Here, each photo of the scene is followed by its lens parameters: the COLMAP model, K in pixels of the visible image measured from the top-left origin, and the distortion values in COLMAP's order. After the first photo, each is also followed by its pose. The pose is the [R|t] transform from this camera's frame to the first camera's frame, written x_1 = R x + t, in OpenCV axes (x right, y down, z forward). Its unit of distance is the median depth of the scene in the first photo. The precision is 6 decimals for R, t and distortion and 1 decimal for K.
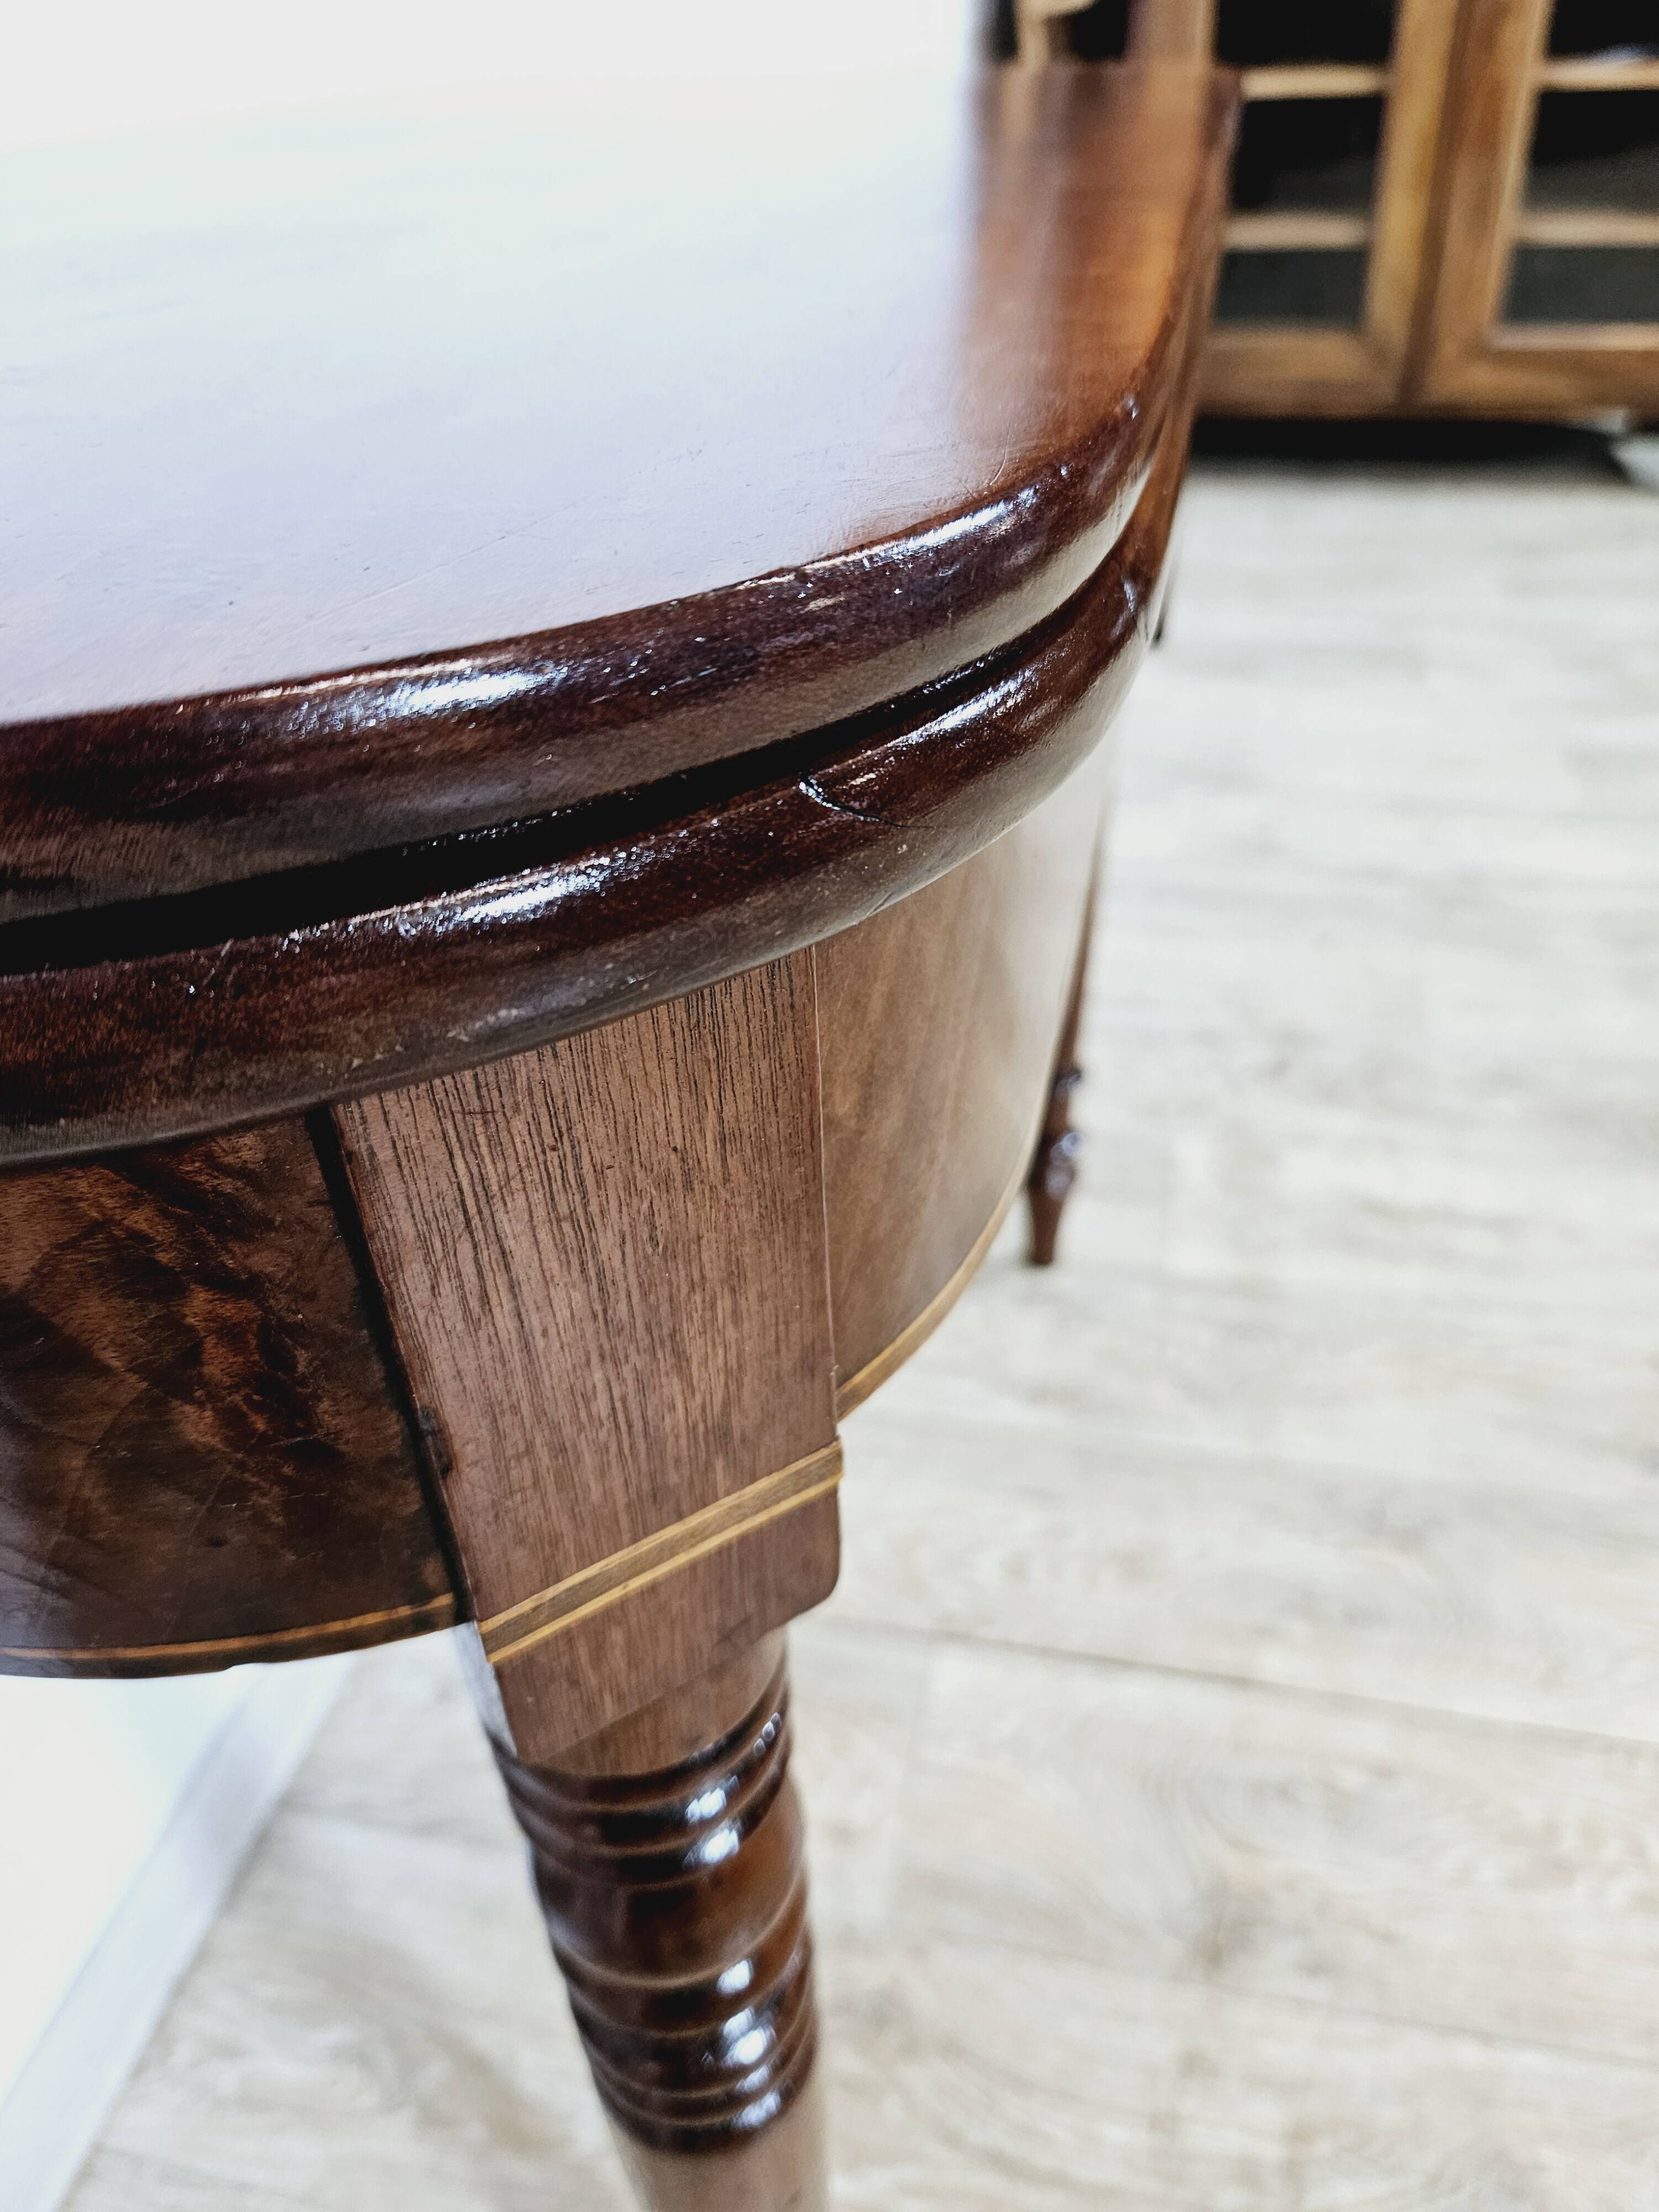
lens RADIAL K [[1574.0, 0, 850.1], [0, 1574.0, 1115.9], [0, 0, 1]] dist [0.012210, -0.027027]
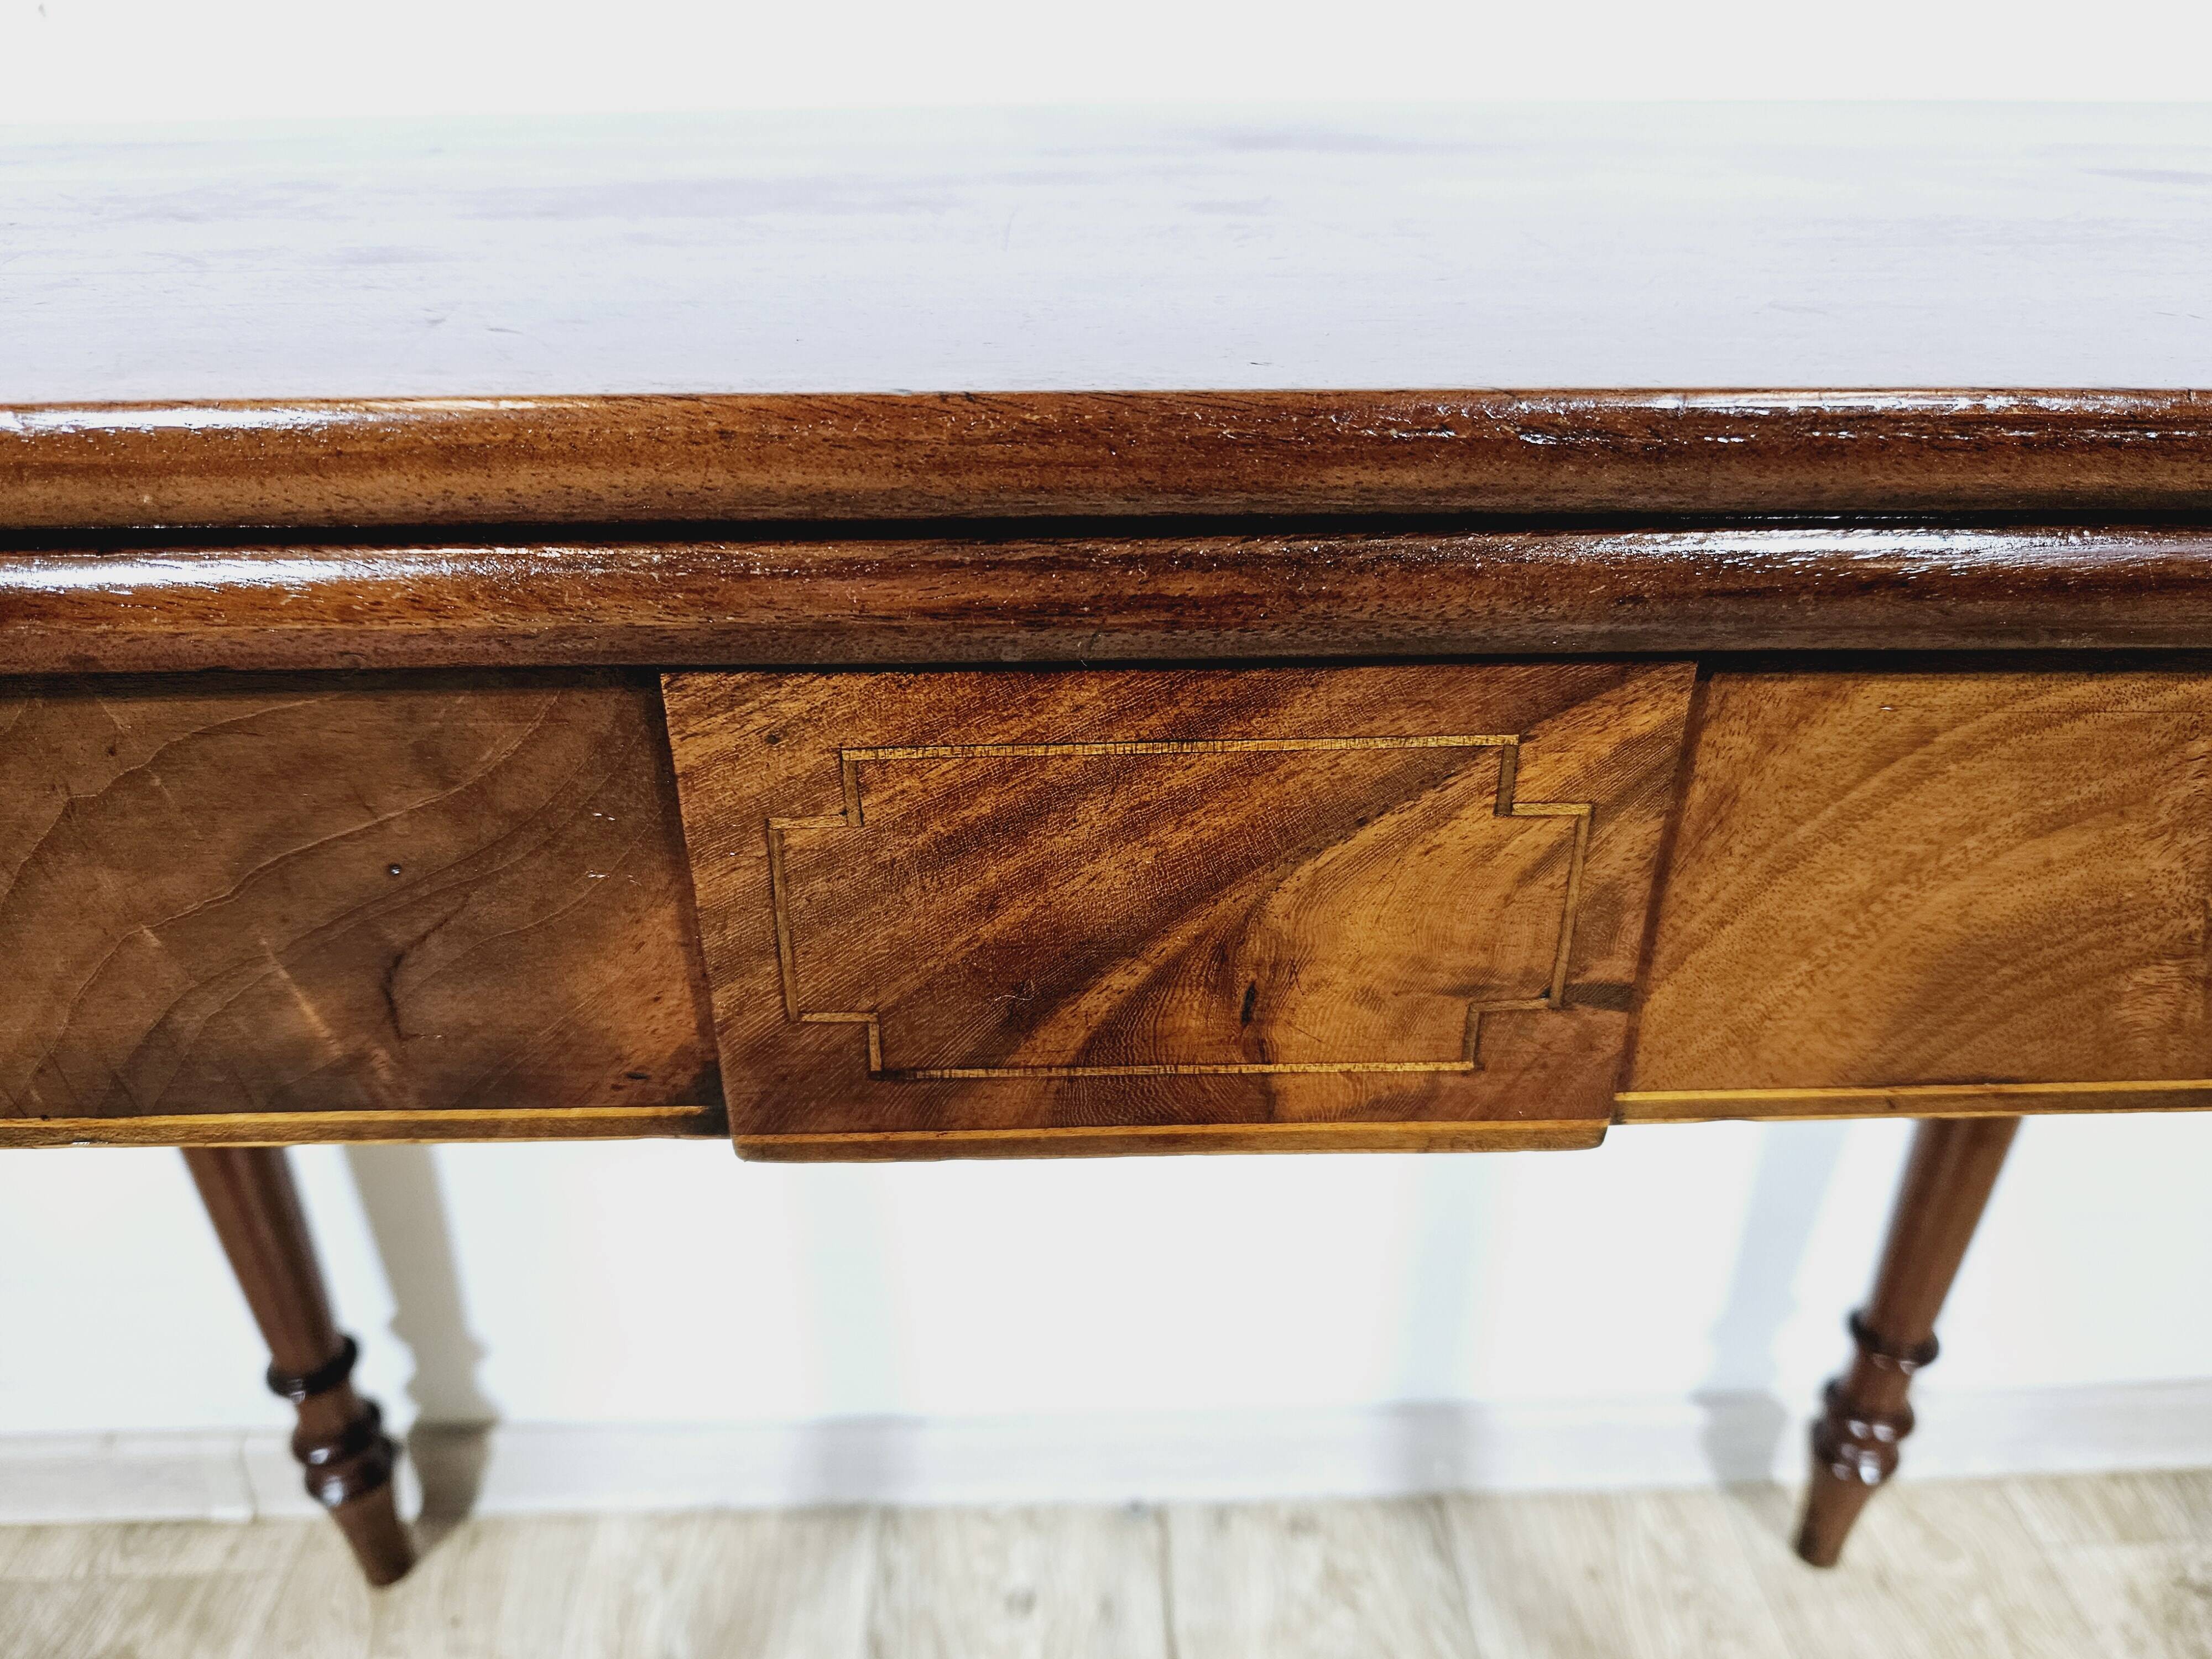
lens RADIAL K [[1574.9, 0, 1098.4], [0, 1574.9, 852.9], [0, 0, 1]] dist [-0.012703, -0.007590]
pose [[0.236534, 0.516529, -0.822952, 0.316181], [-0.577289, 0.755989, 0.308575, -0.314193], [0.781530, 0.402092, 0.477003, 0.383453]]
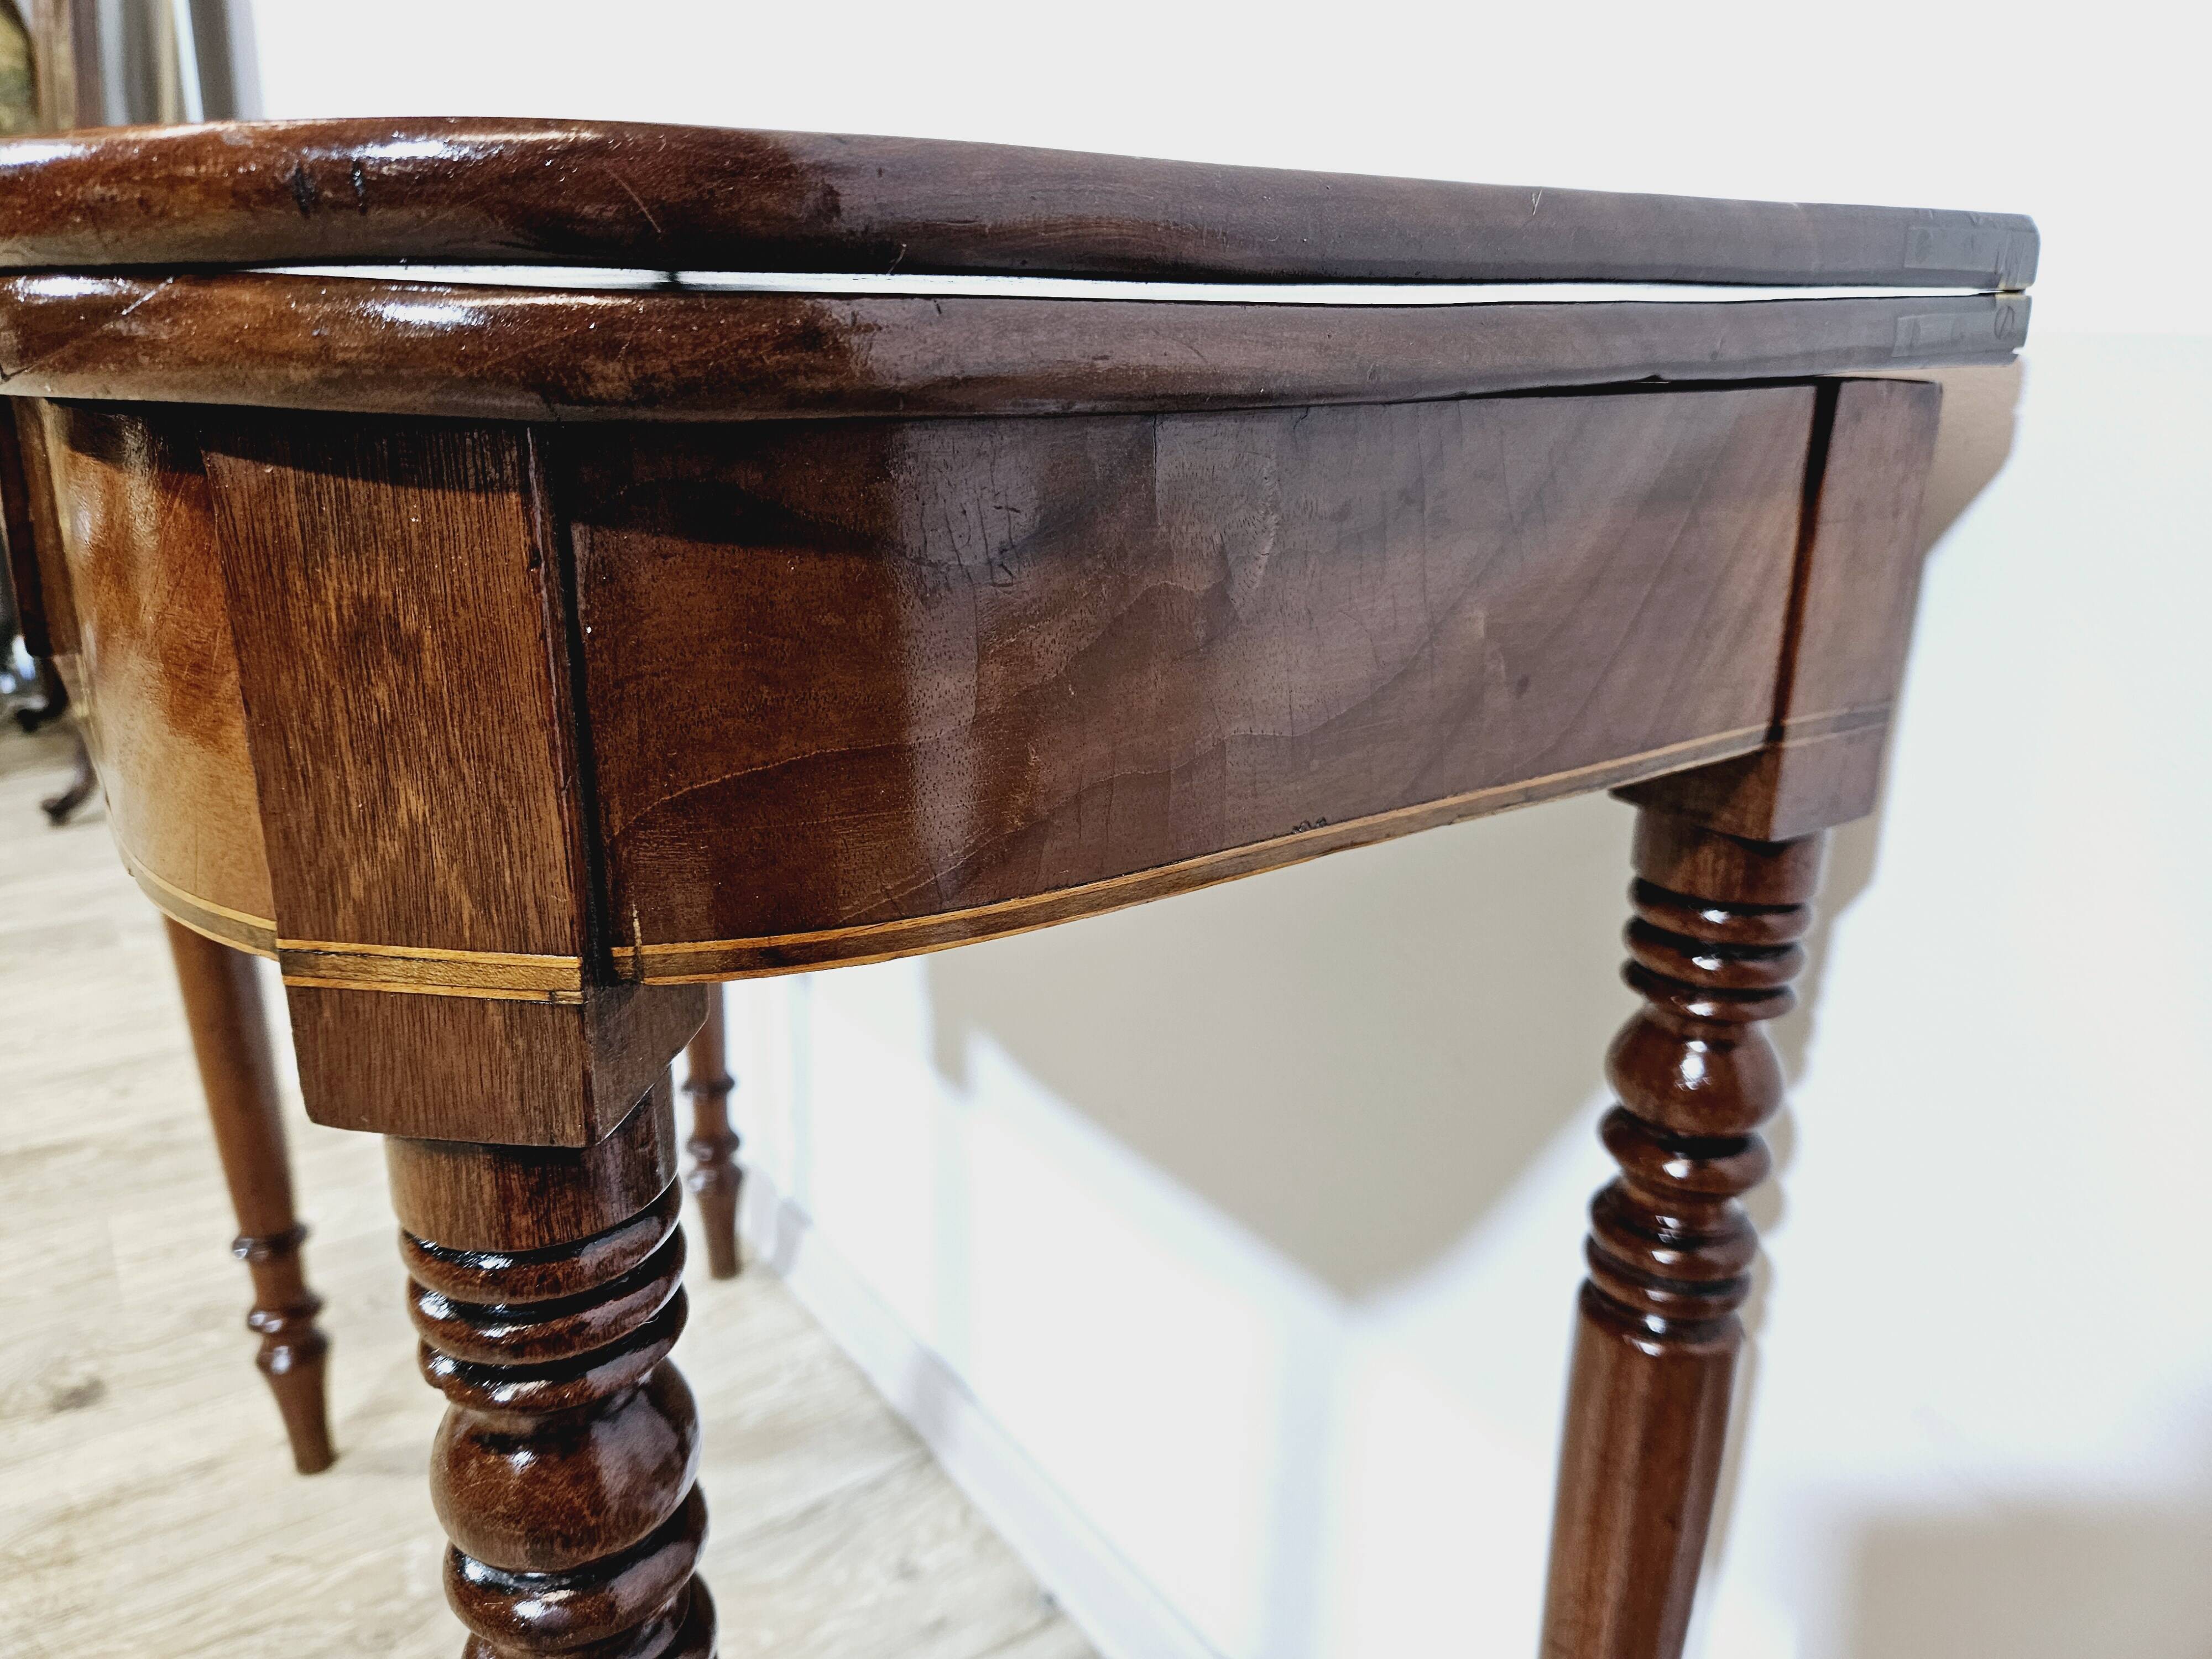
lens RADIAL K [[1574.0, 0, 1061.6], [0, 1574.0, 803.9], [0, 0, 1]] dist [0.012210, -0.027027]
pose [[-0.689562, 0.247766, -0.680526, 0.270941], [-0.407117, 0.644525, 0.647181, -0.703490], [0.598965, 0.723326, -0.343571, 1.048191]]
